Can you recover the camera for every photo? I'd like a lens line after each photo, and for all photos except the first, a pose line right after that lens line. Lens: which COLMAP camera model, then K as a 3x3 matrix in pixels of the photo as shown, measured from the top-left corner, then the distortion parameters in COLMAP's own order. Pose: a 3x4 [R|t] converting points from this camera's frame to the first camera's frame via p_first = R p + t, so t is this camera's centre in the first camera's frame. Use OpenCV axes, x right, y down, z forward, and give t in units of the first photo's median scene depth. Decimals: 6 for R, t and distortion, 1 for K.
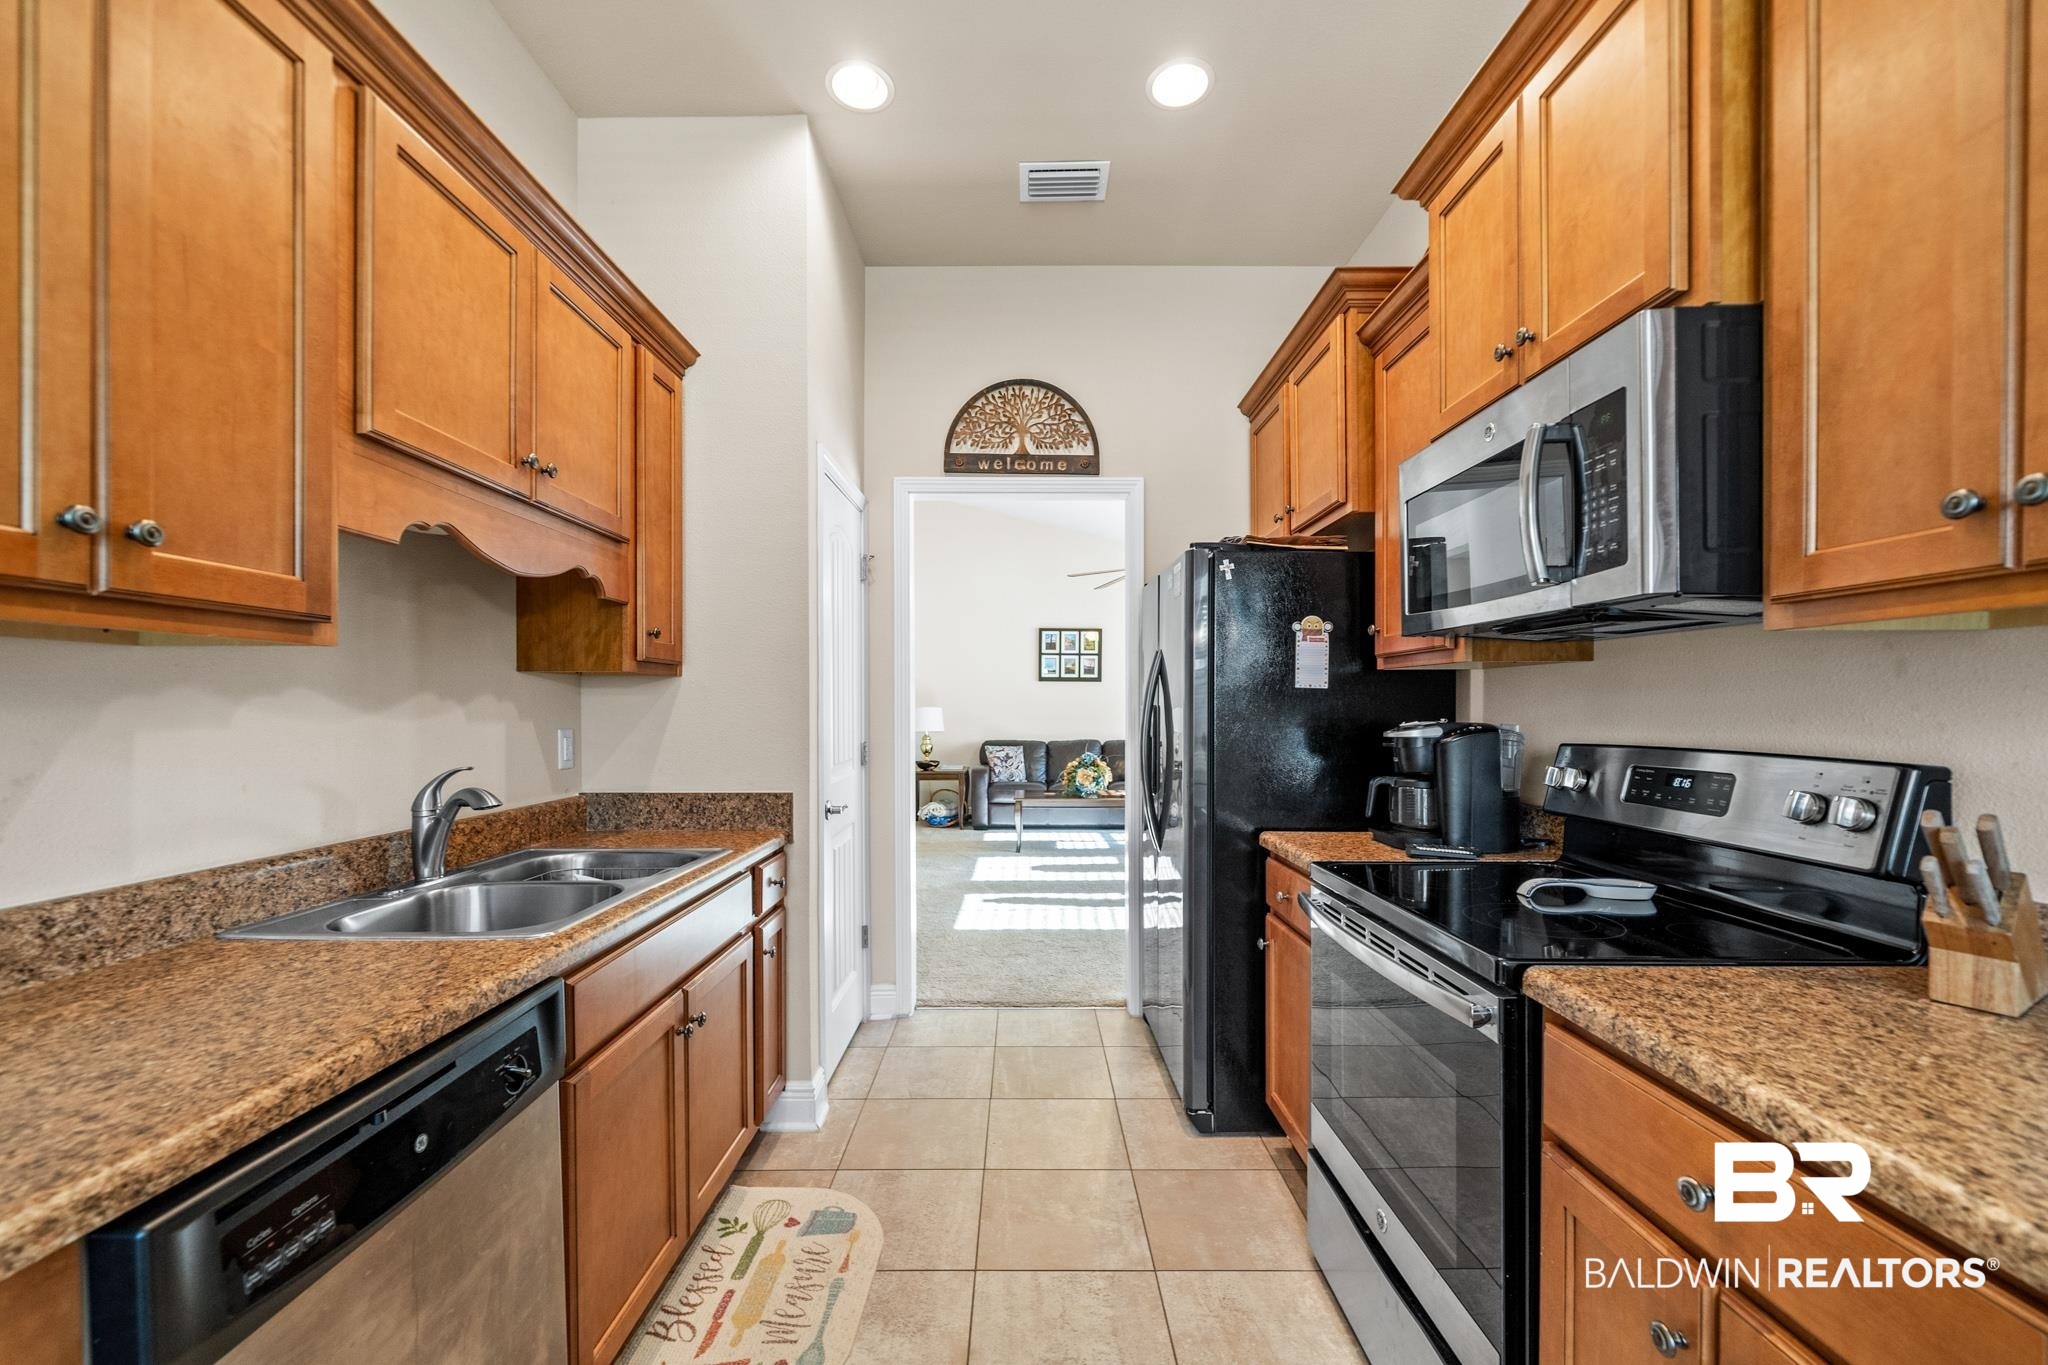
lens RADIAL K [[837.3, 0, 1034.7], [0, 837.3, 695.1], [0, 0, 1]] dist [0.007653, -0.000147]
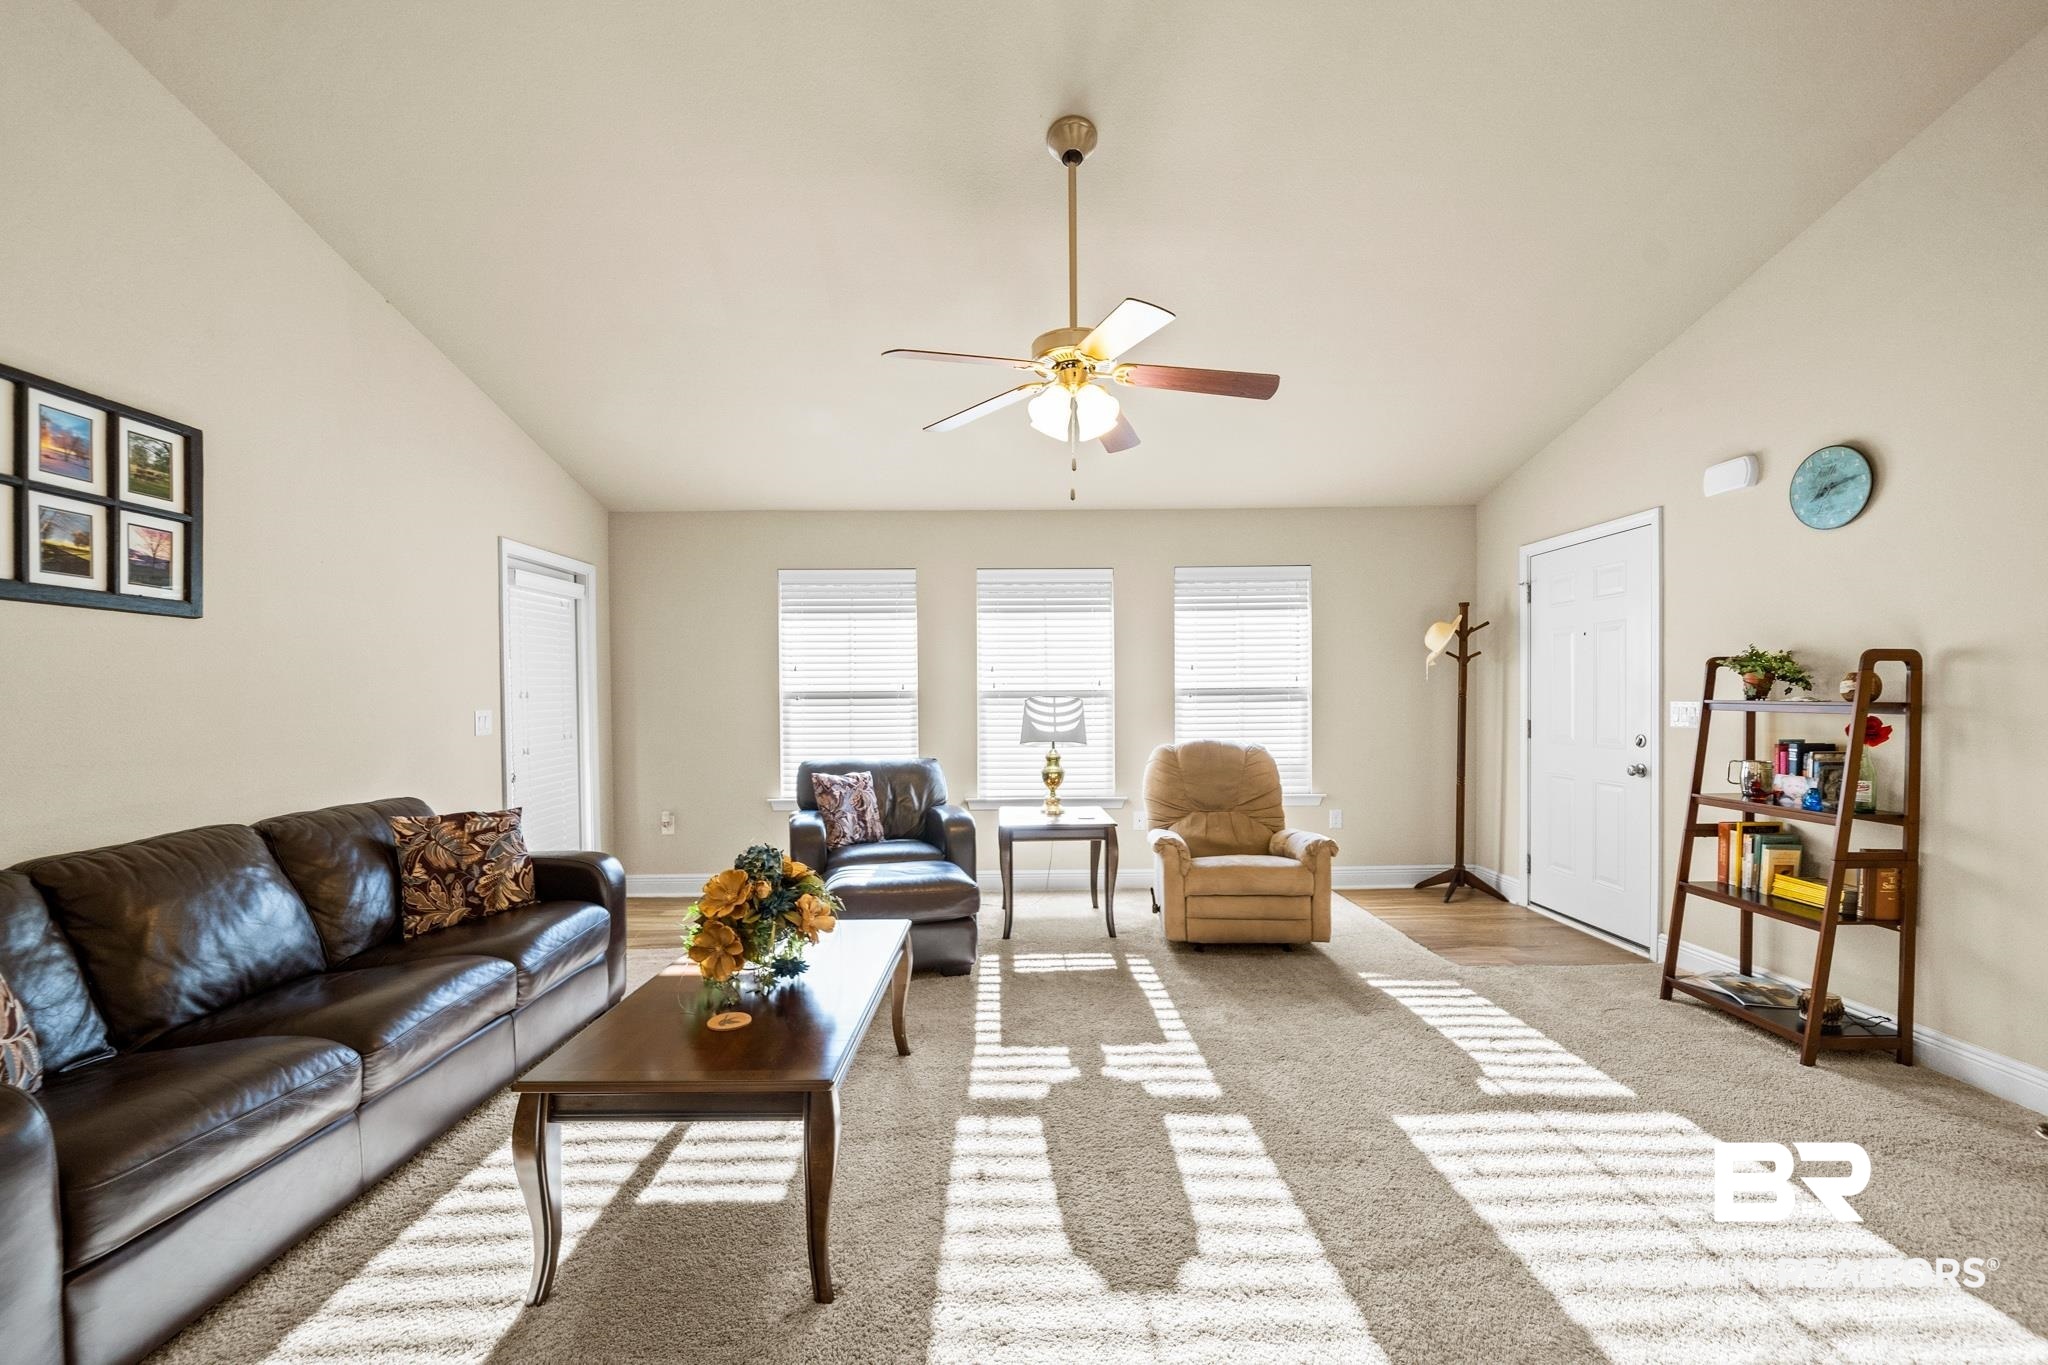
lens RADIAL K [[837.3, 0, 1030.6], [0, 837.3, 697.5], [0, 0, 1]] dist [0.007653, -0.000147]
pose [[-0.000036, -0.008383, 0.999965, -0.215777], [-0.004789, 0.999953, 0.008383, 0.007693], [-0.999989, -0.004788, -0.000076, 0.757079]]
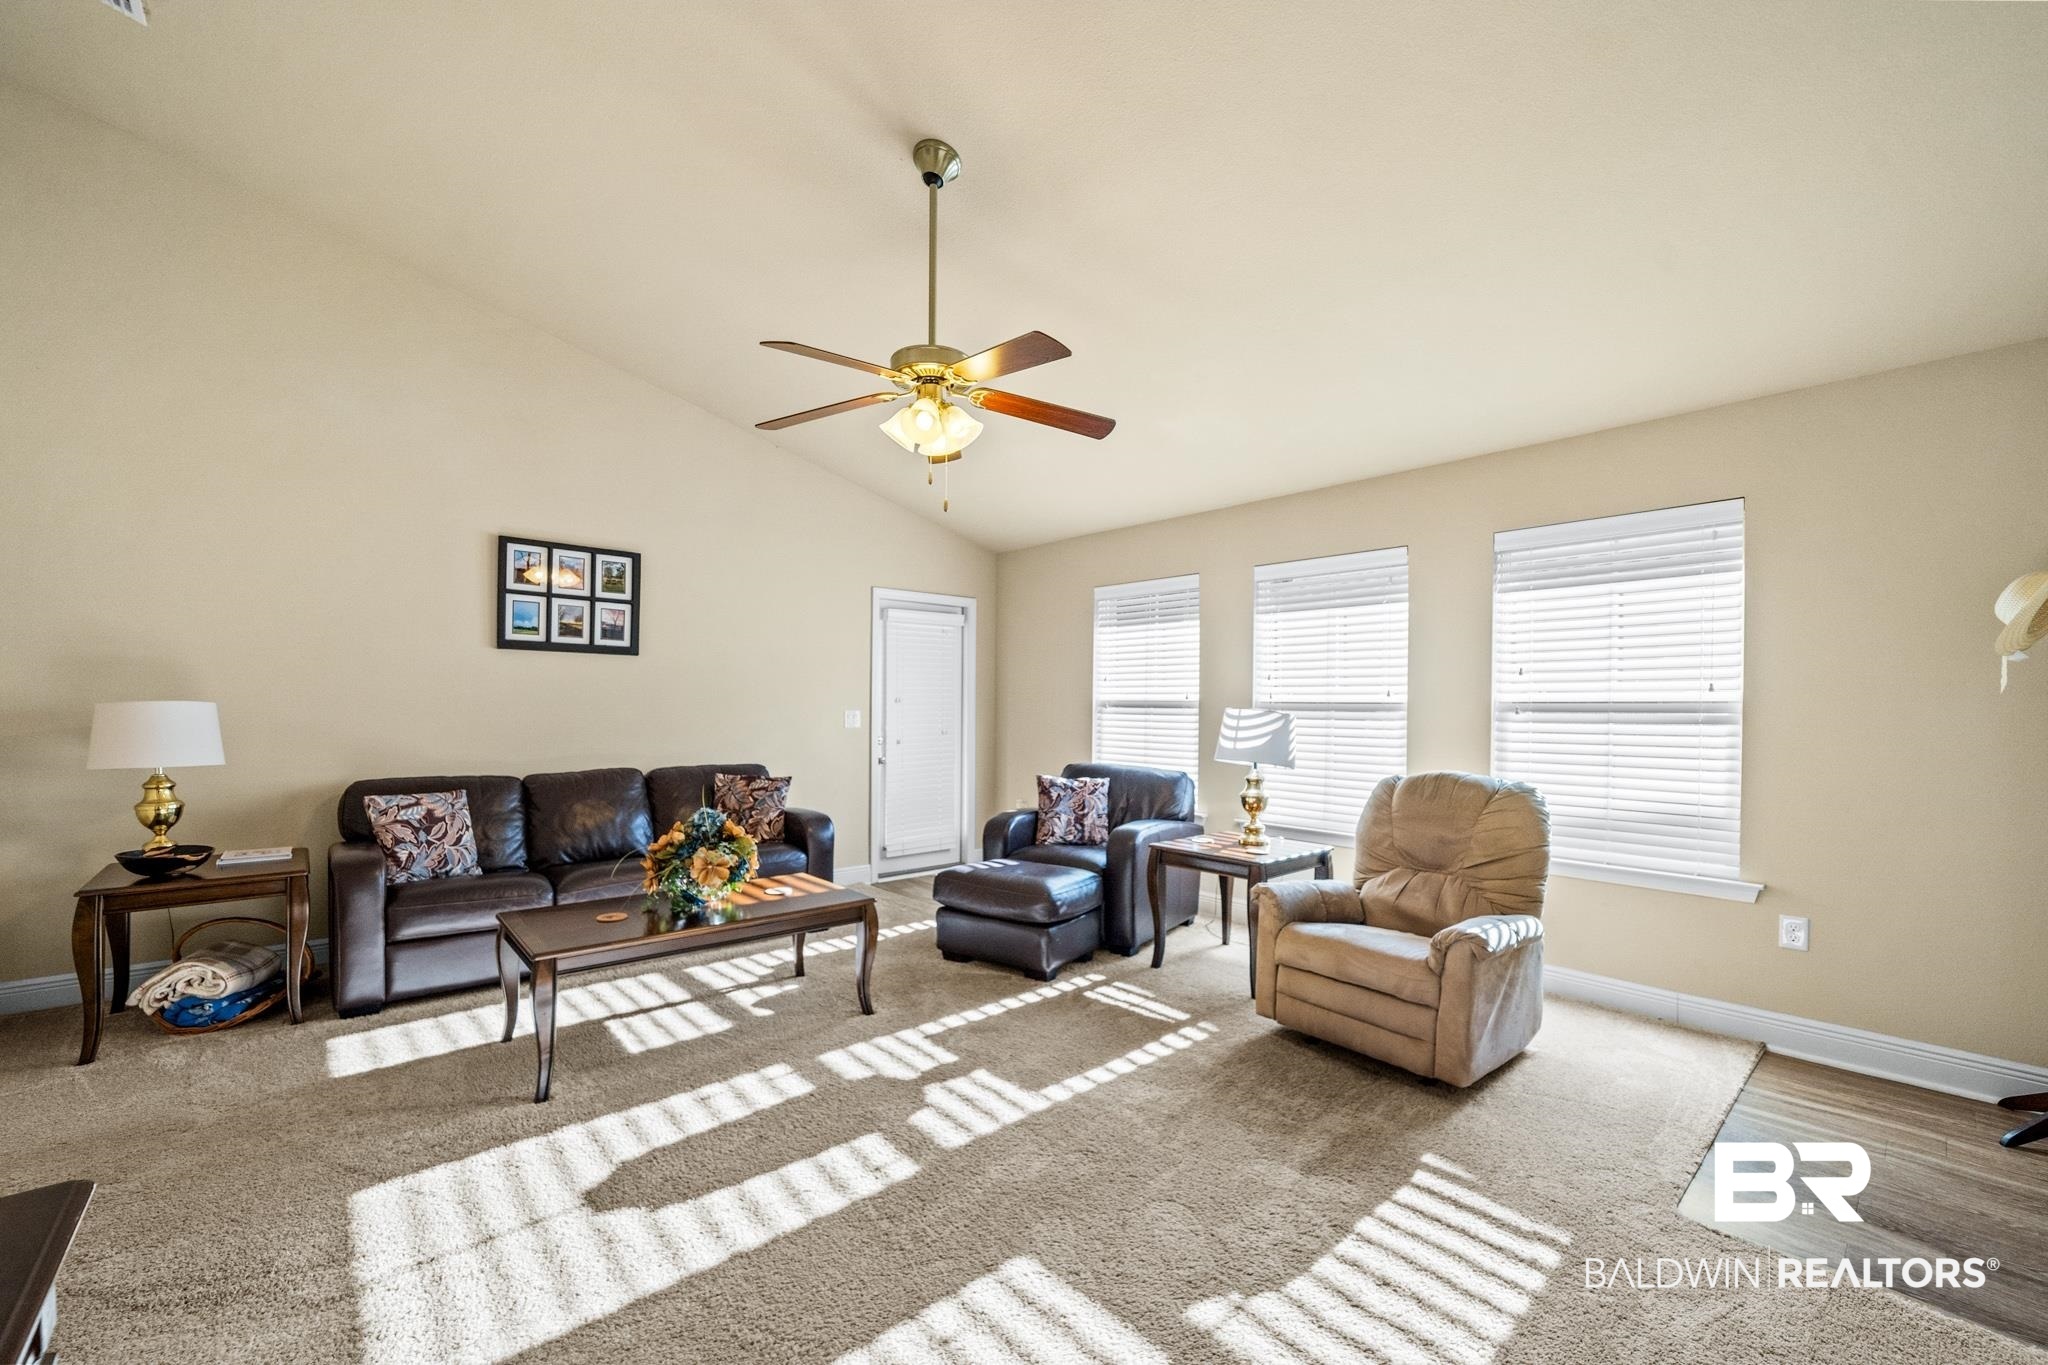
lens RADIAL K [[837.3, 0, 1011.6], [0, 837.3, 696.1], [0, 0, 1]] dist [0.007653, -0.000147]
pose [[0.769352, 0.009482, 0.638755, -0.078343], [-0.013553, 0.999907, 0.001481, 0.006020], [-0.638682, -0.009796, 0.769409, 0.473760]]
